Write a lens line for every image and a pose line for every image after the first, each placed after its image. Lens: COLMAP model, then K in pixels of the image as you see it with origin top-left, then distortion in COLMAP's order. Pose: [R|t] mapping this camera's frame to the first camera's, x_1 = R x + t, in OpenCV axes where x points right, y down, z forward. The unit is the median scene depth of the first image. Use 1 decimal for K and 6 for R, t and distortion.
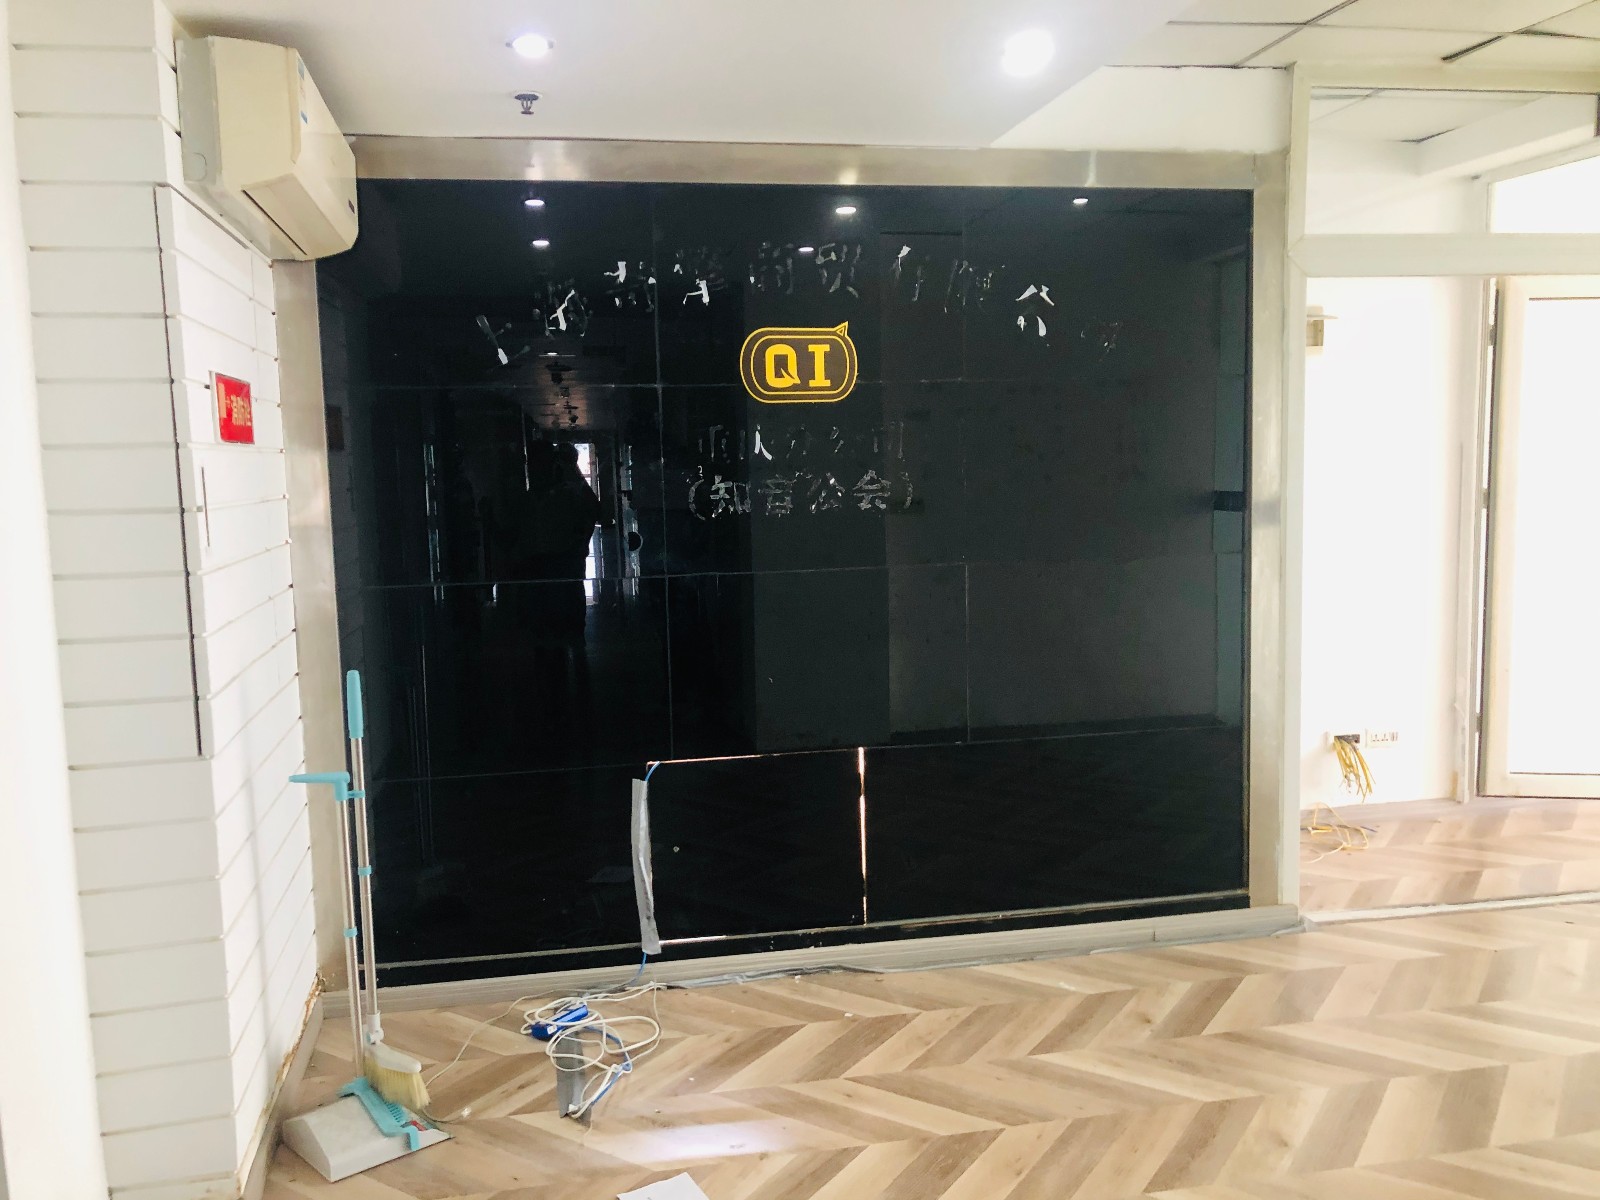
lens RADIAL K [[1318.4, 0, 800.0], [0, 1318.4, 600.0], [0, 0, 1]] dist [0.089660, -0.218257]
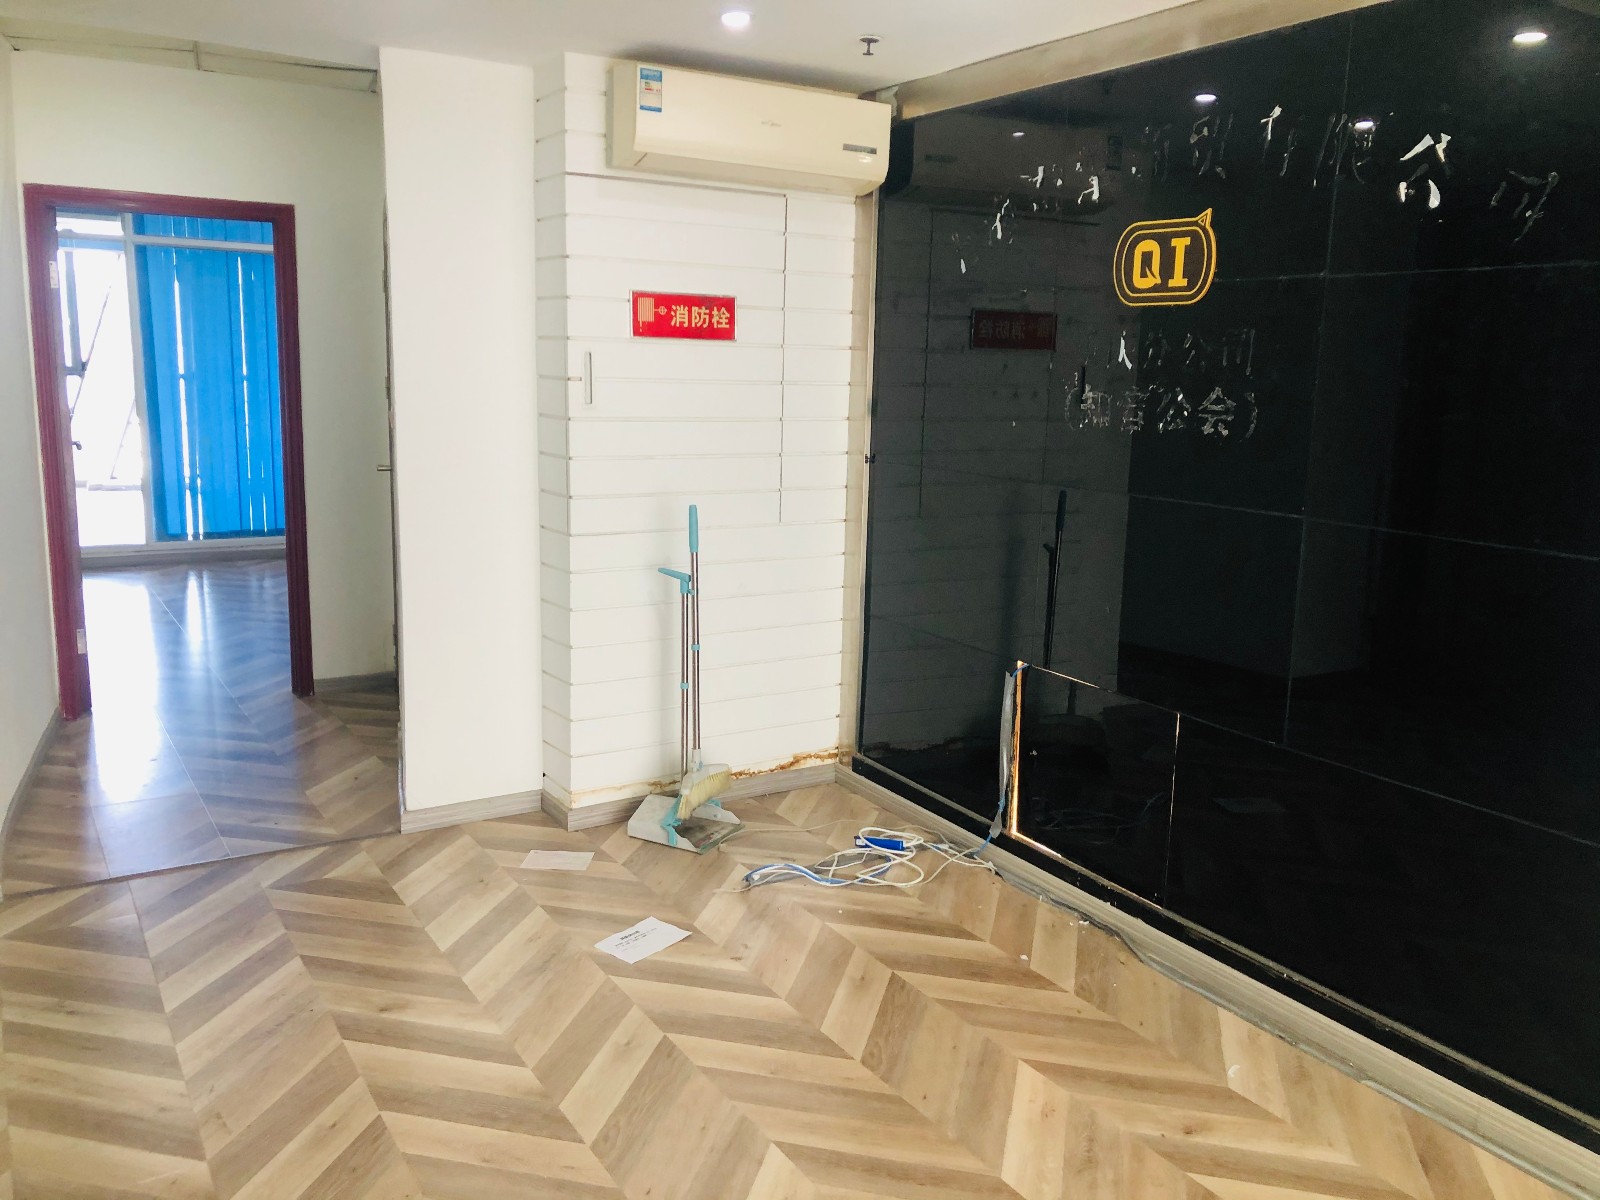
lens RADIAL K [[1318.4, 0, 800.0], [0, 1318.4, 600.0], [0, 0, 1]] dist [0.089660, -0.218257]
pose [[0.337795, 0.200302, -0.919660, 0.777249], [-0.131672, 0.977541, 0.164545, -0.071611], [0.931964, 0.065511, 0.356583, 0.472236]]
